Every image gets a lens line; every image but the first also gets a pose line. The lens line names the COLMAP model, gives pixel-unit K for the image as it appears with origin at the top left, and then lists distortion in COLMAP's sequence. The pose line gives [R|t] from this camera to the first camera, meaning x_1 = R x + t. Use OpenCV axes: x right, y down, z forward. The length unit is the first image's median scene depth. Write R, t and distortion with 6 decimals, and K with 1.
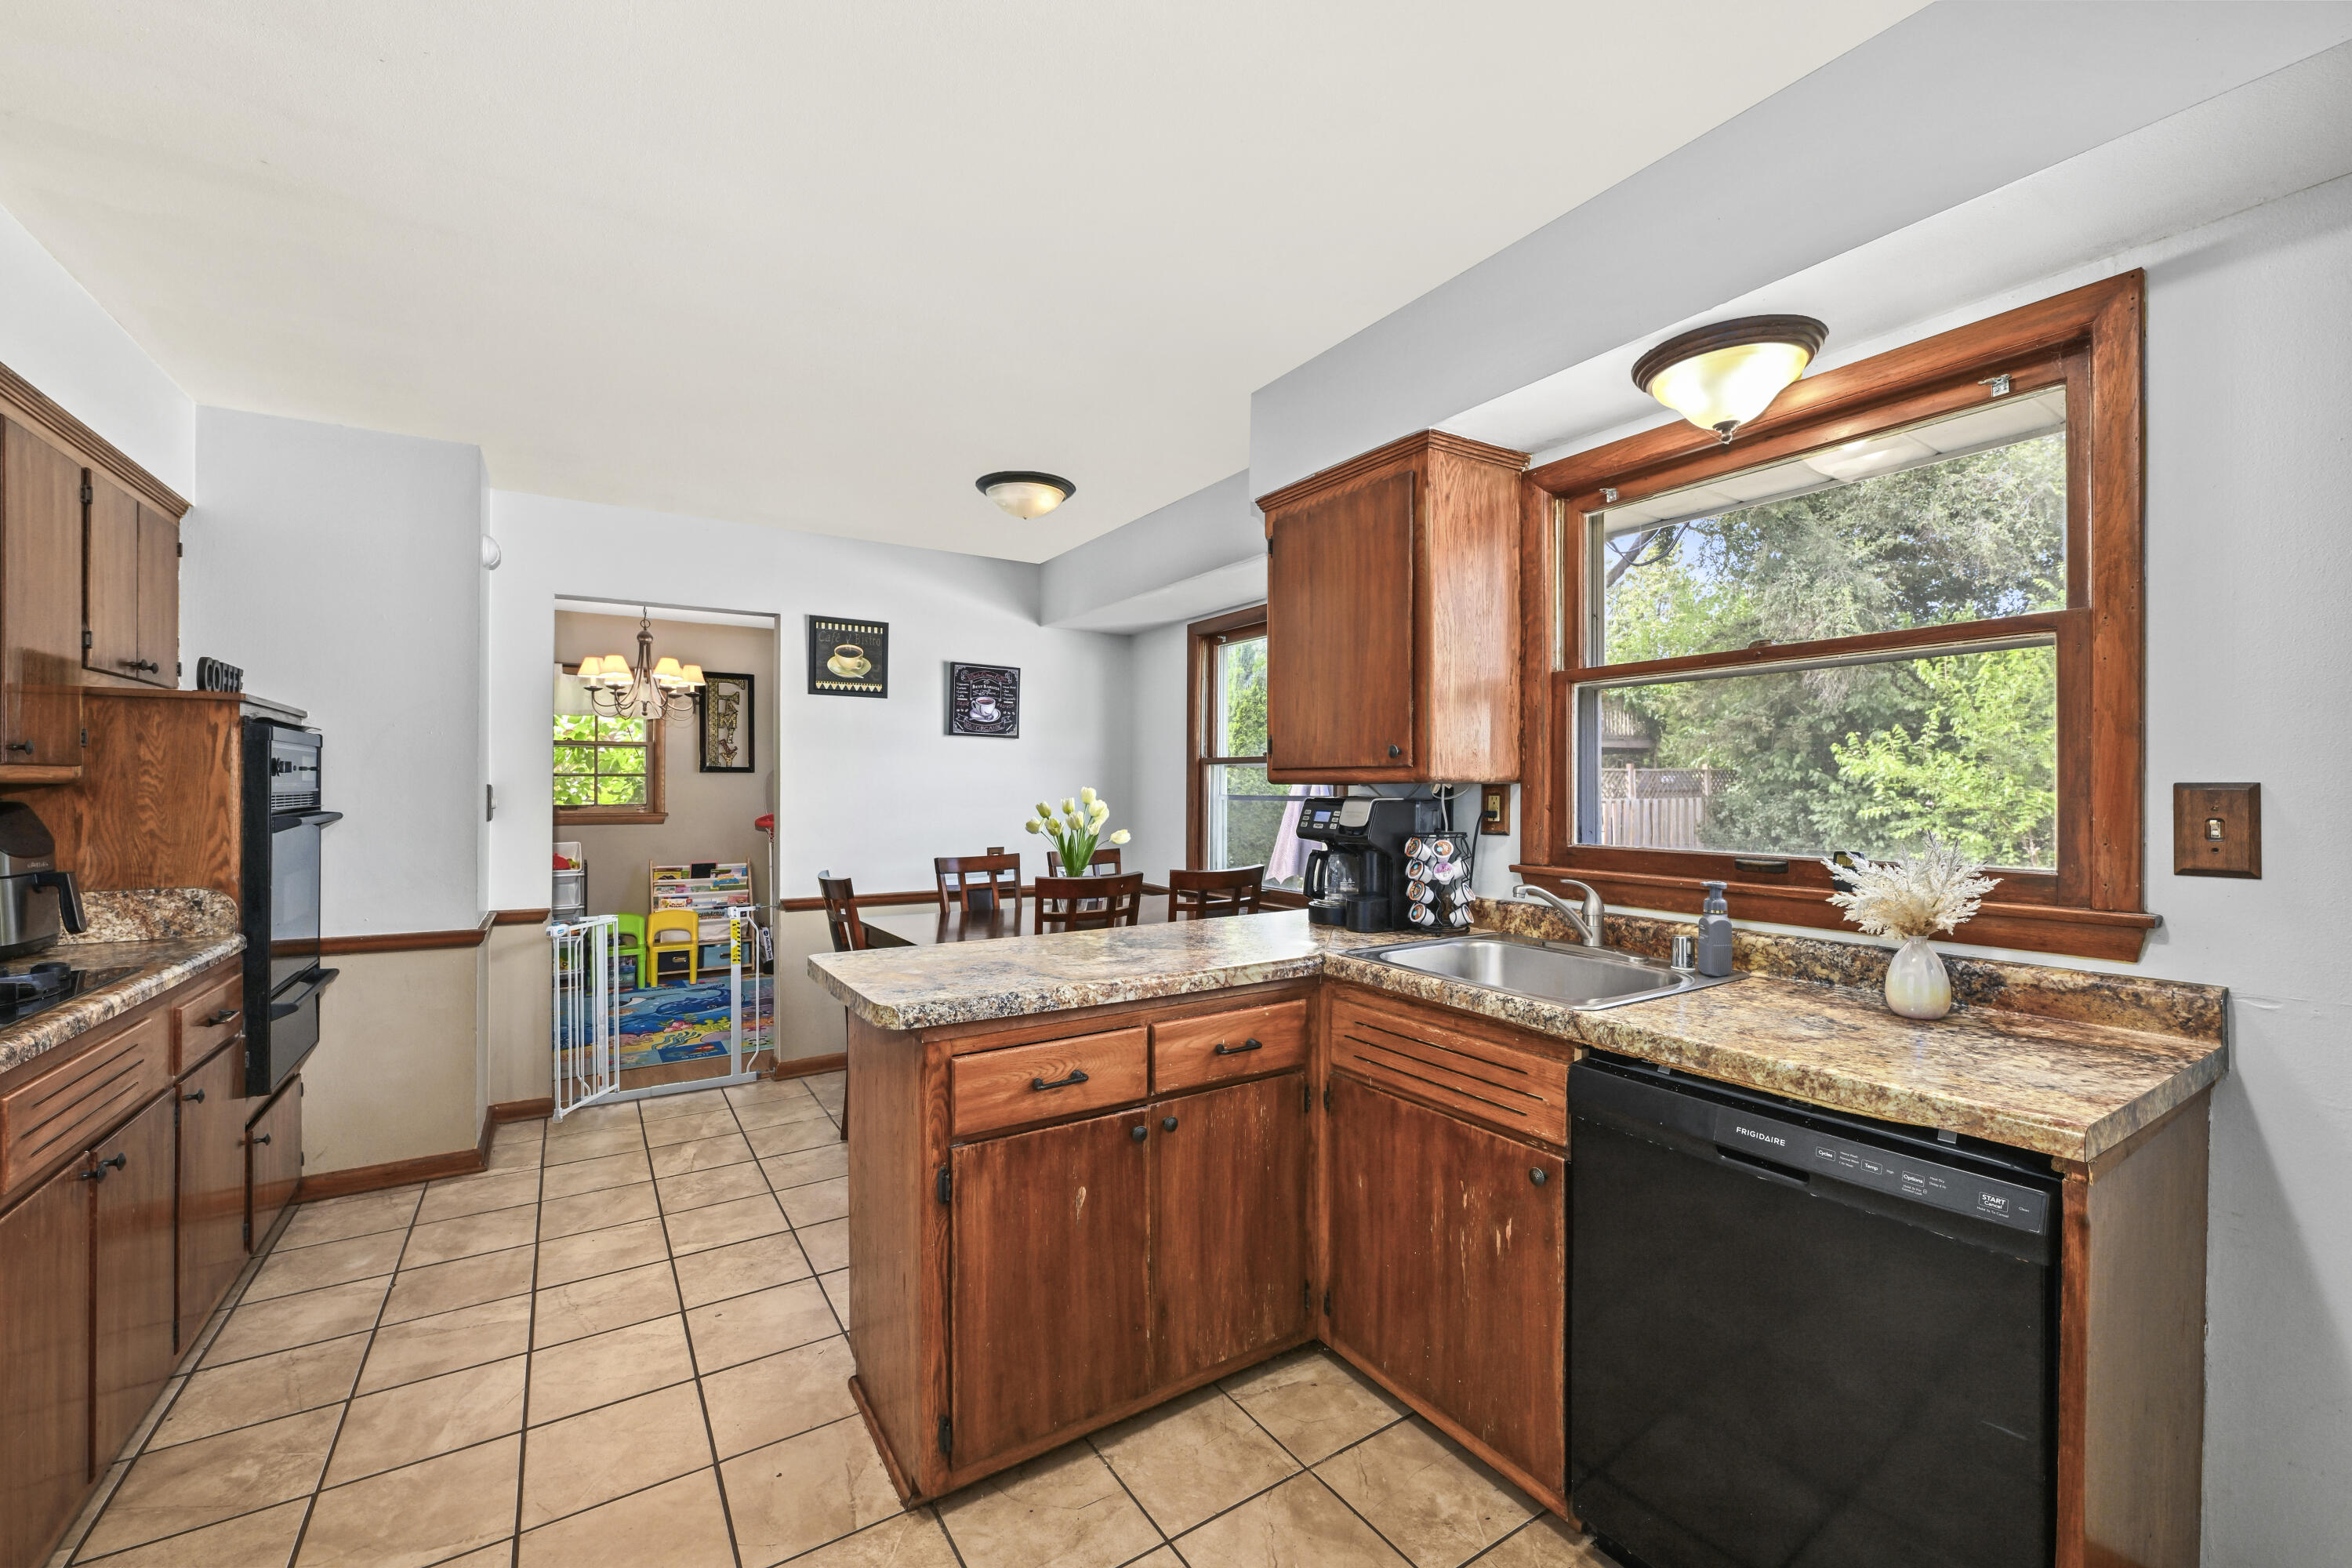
lens RADIAL K [[955.1, 0, 1190.3], [0, 955.1, 781.1], [0, 0, 1]] dist [-0.007103, 0.000502]
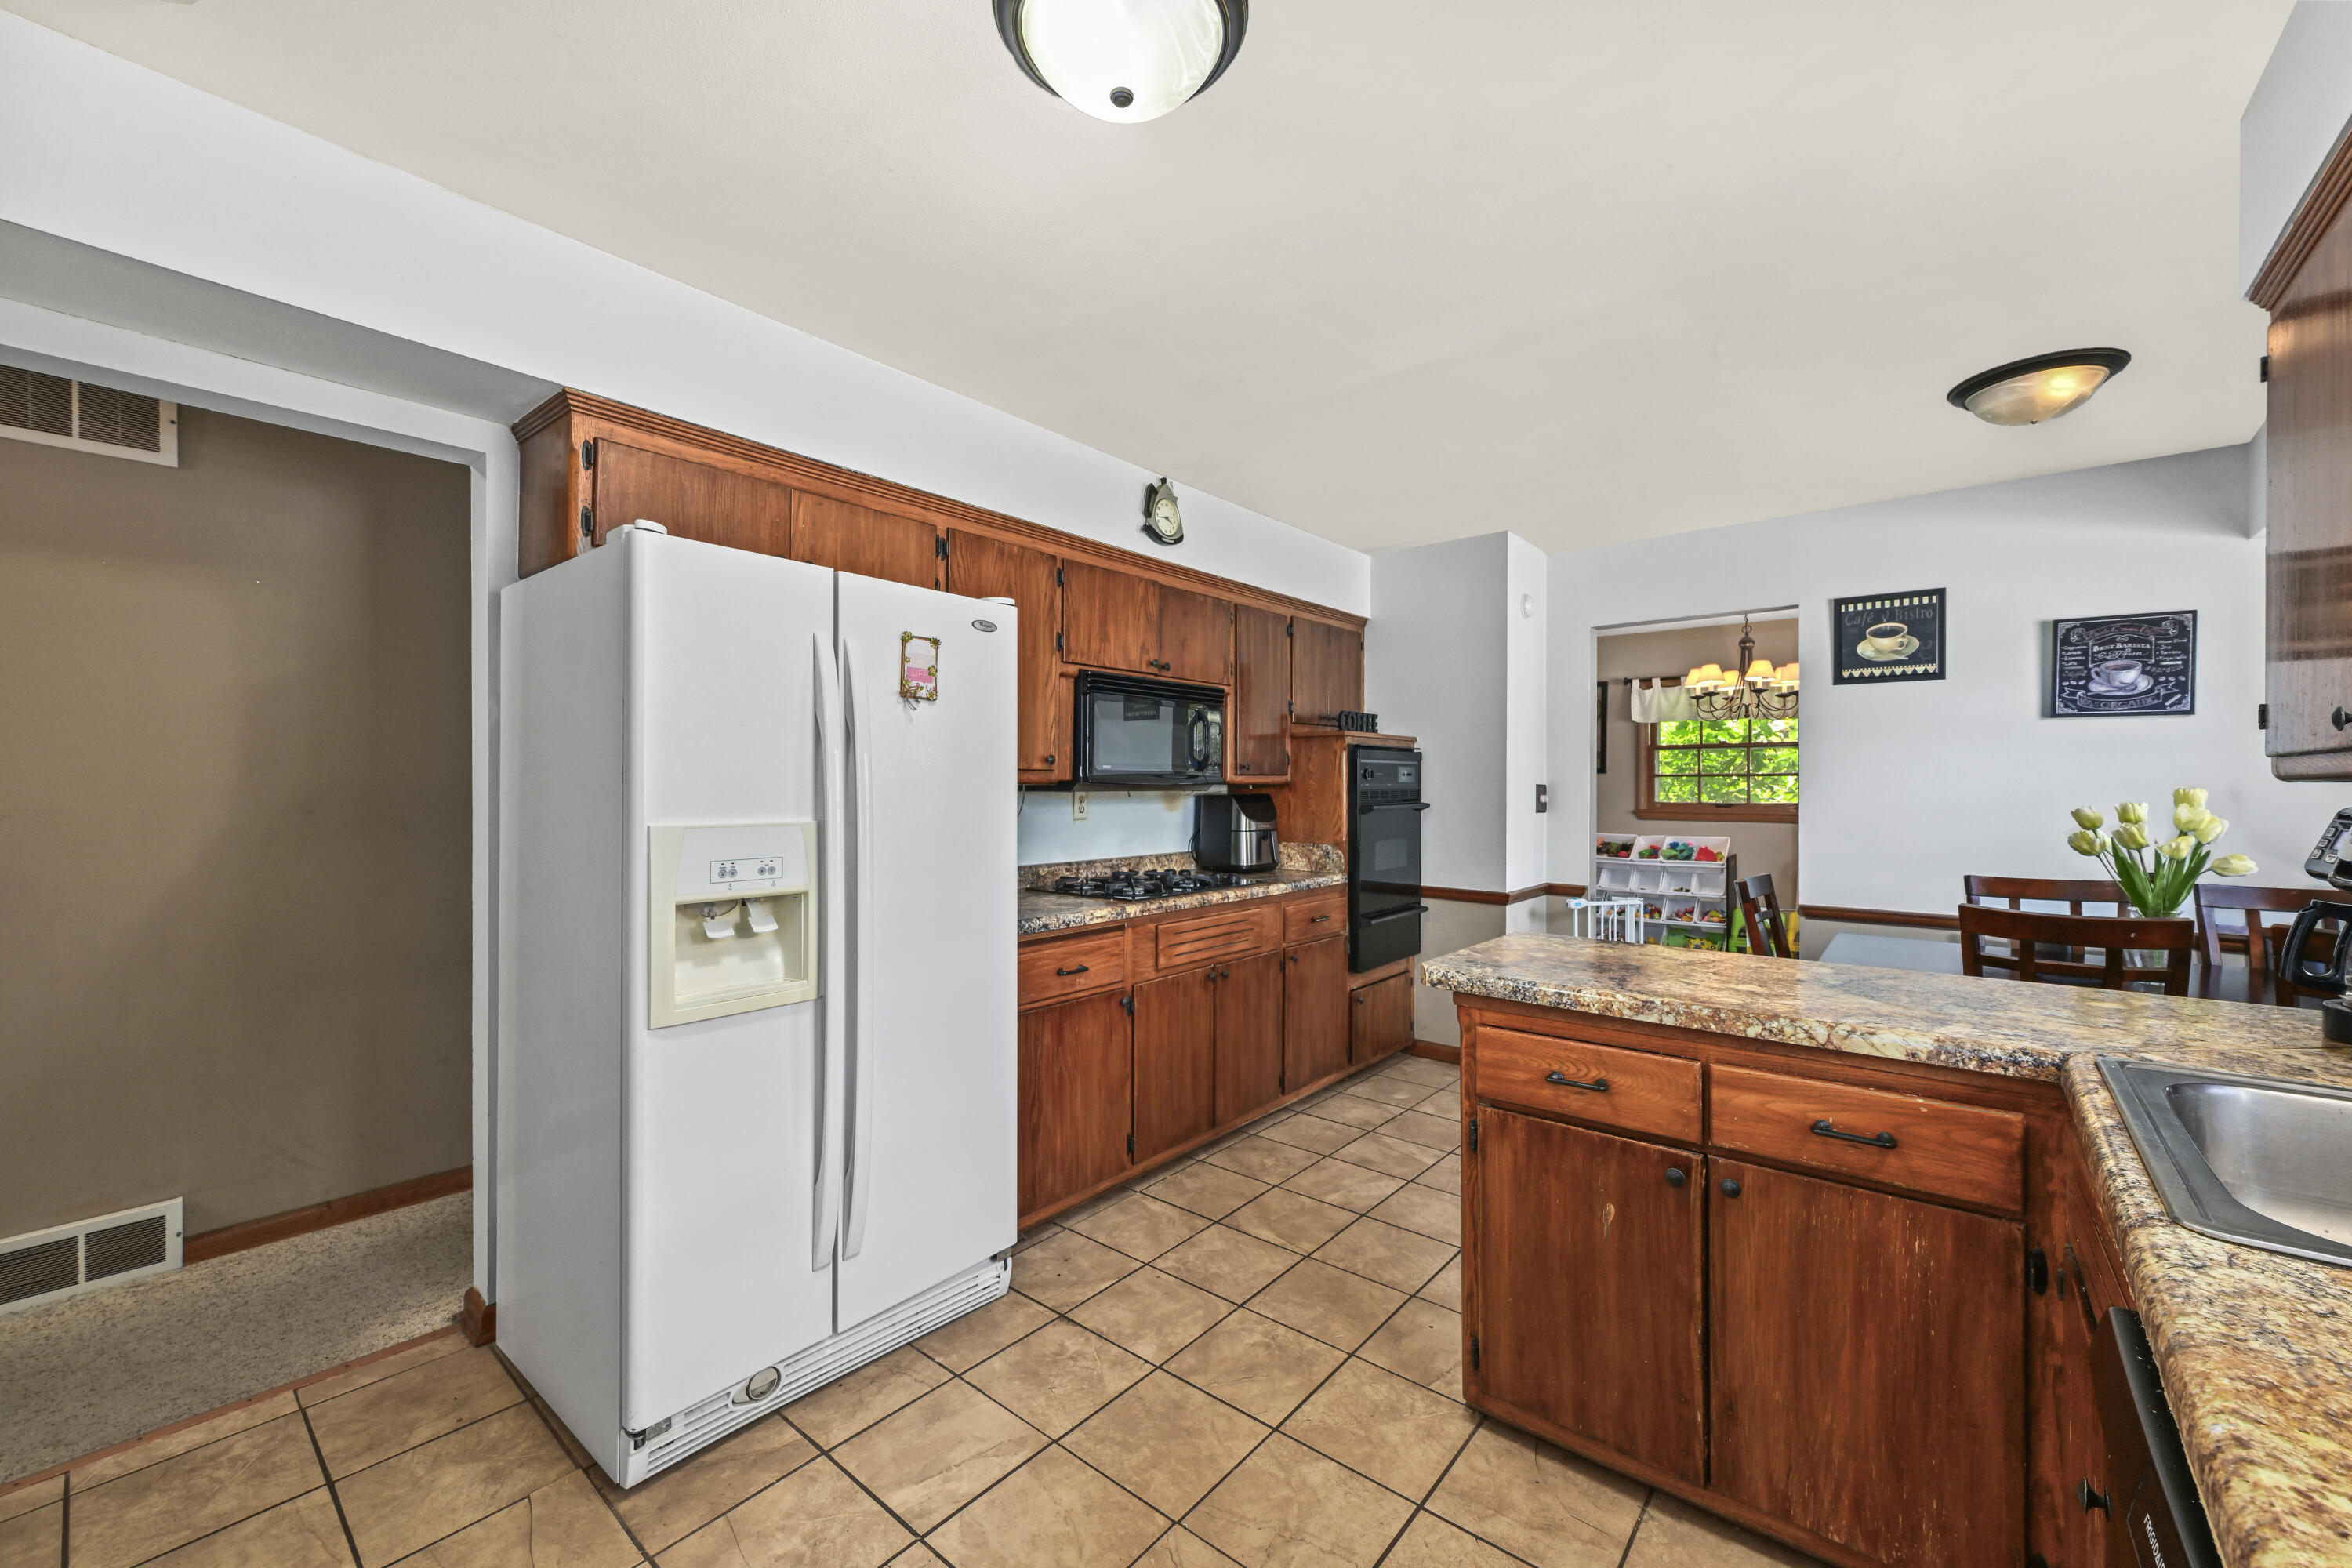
lens RADIAL K [[926.6, 0, 1170.4], [0, 926.6, 787.2], [0, 0, 1]] dist [-0.001673, -0.000476]
pose [[0.281419, 0.000415, -0.959585, 0.496327], [0.006246, 0.999978, 0.002265, 0.002007], [0.959565, -0.006631, 0.281410, 0.241359]]
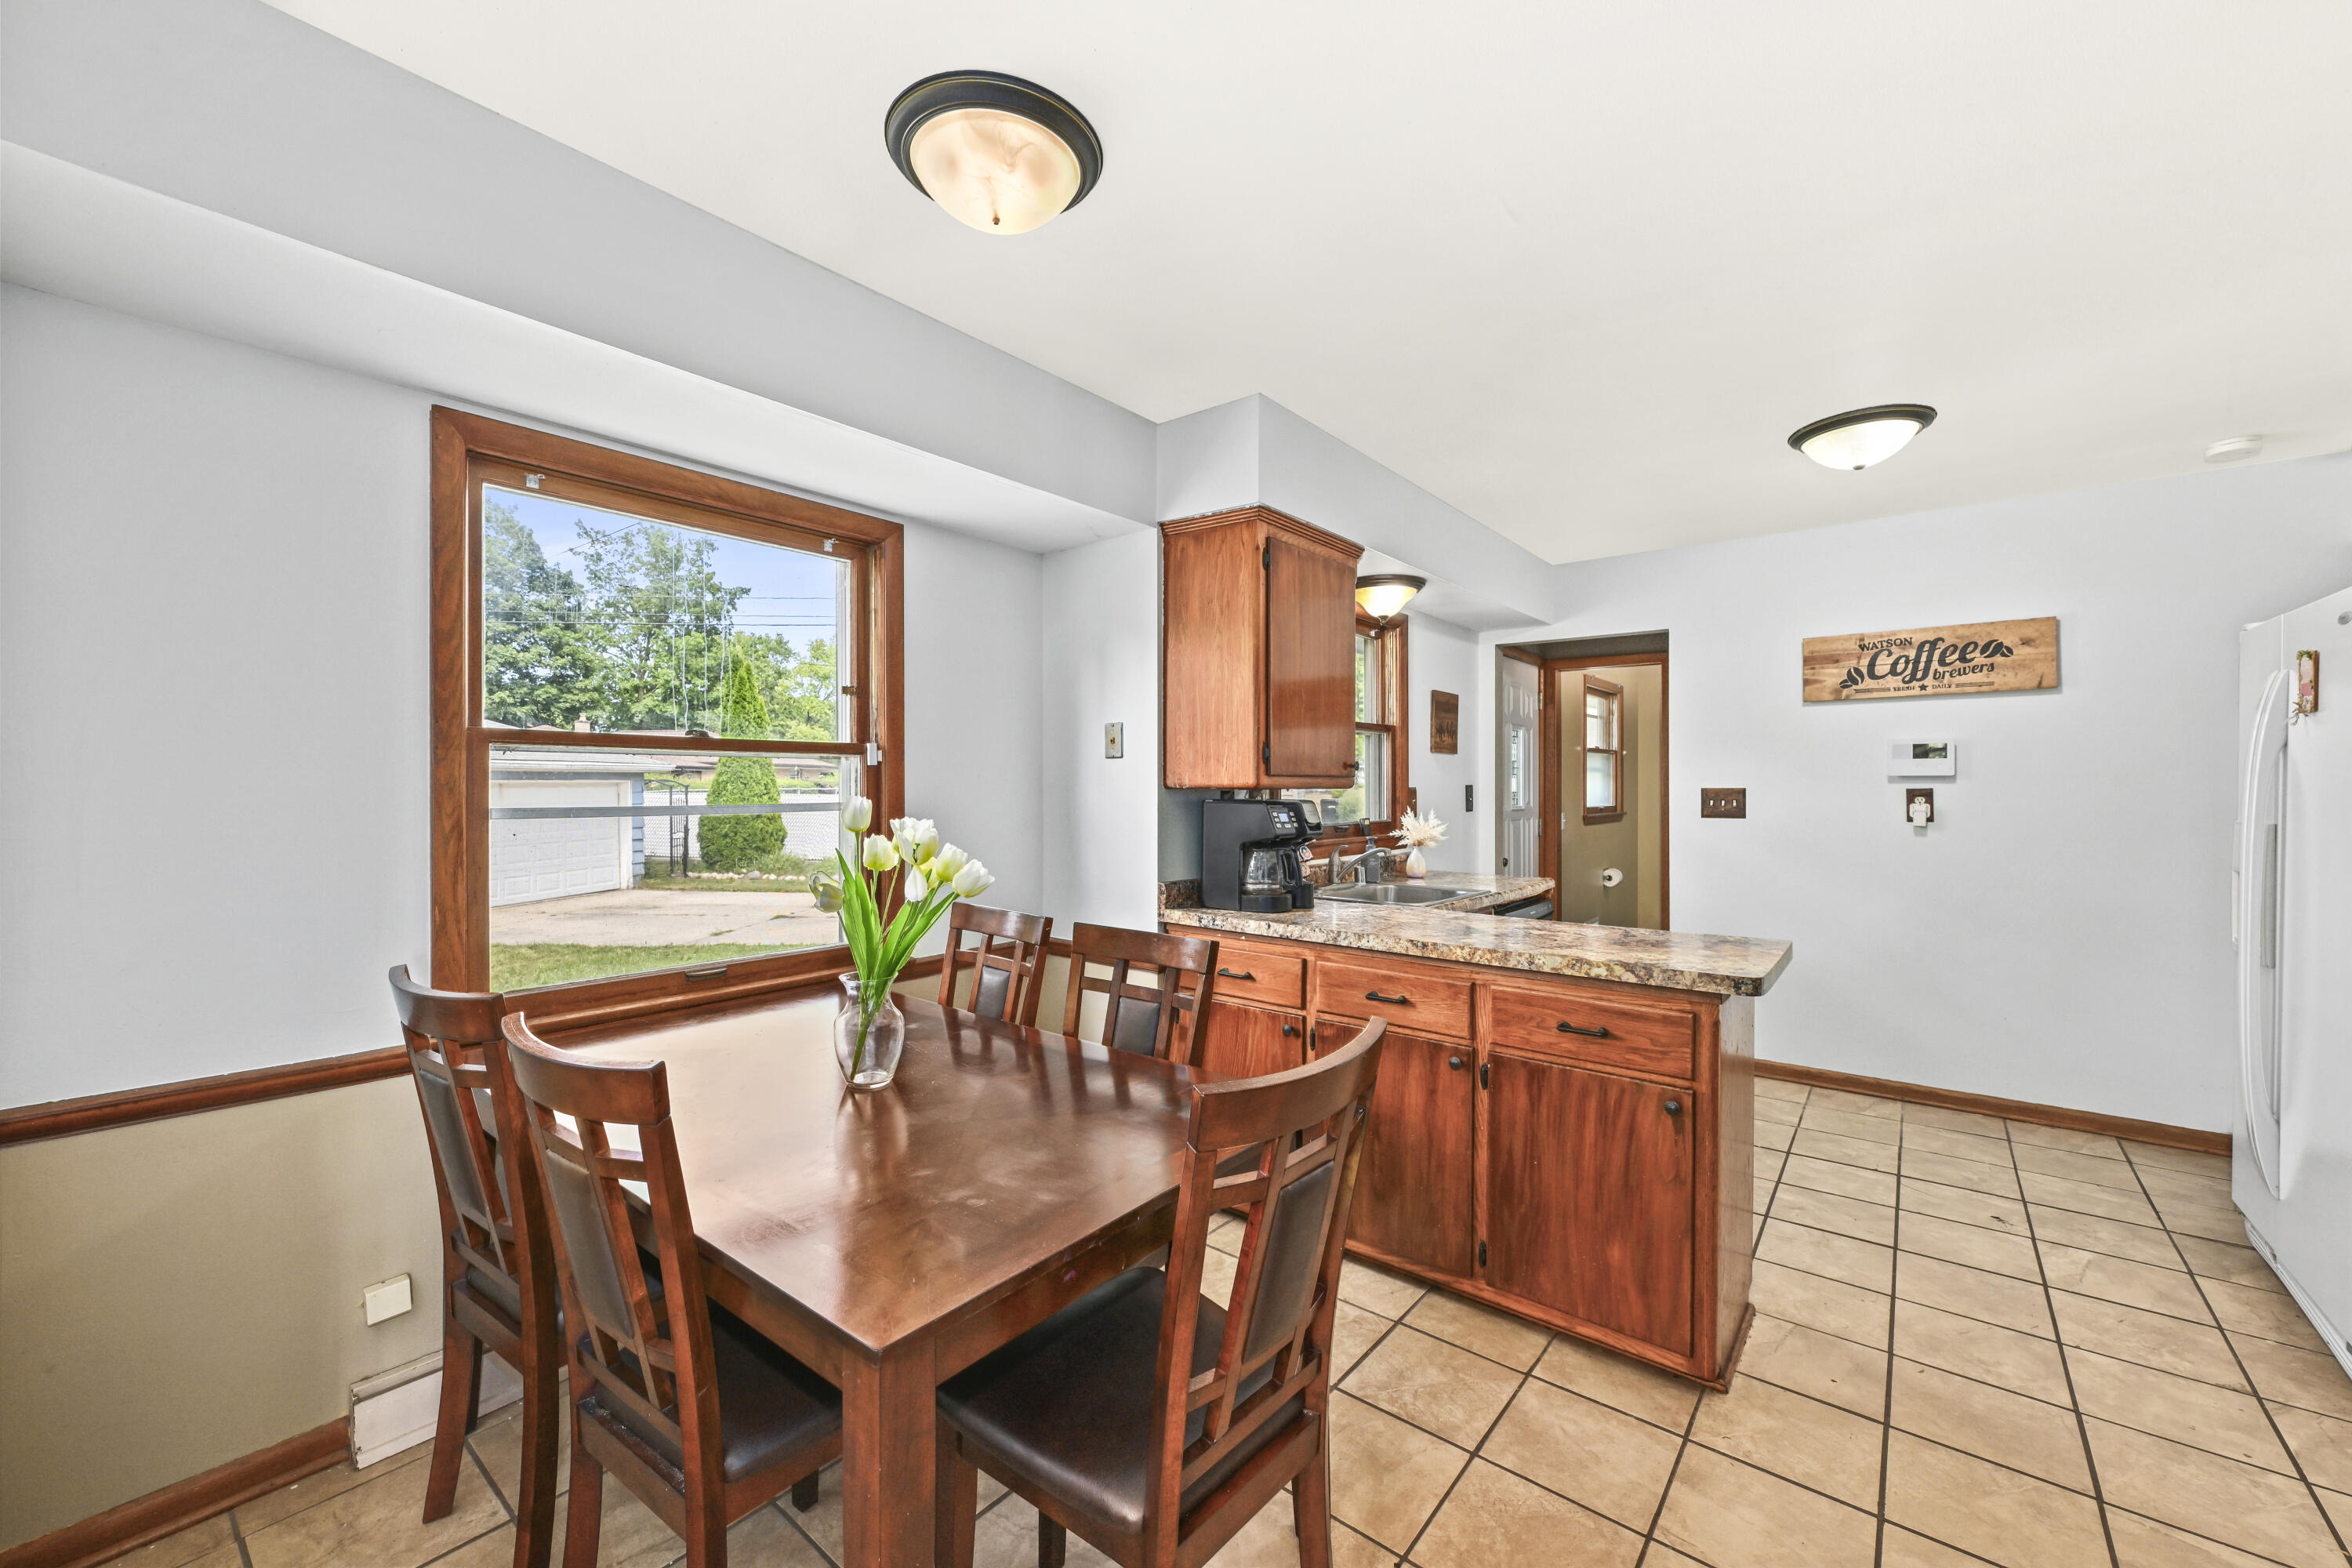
lens RADIAL K [[926.6, 0, 1162.2], [0, 926.6, 785.6], [0, 0, 1]] dist [-0.001673, -0.000476]
pose [[-0.293317, -0.003760, 0.956008, -0.964788], [-0.007858, 0.999968, 0.001522, -0.002174], [-0.955983, -0.007066, -0.293337, 1.608681]]
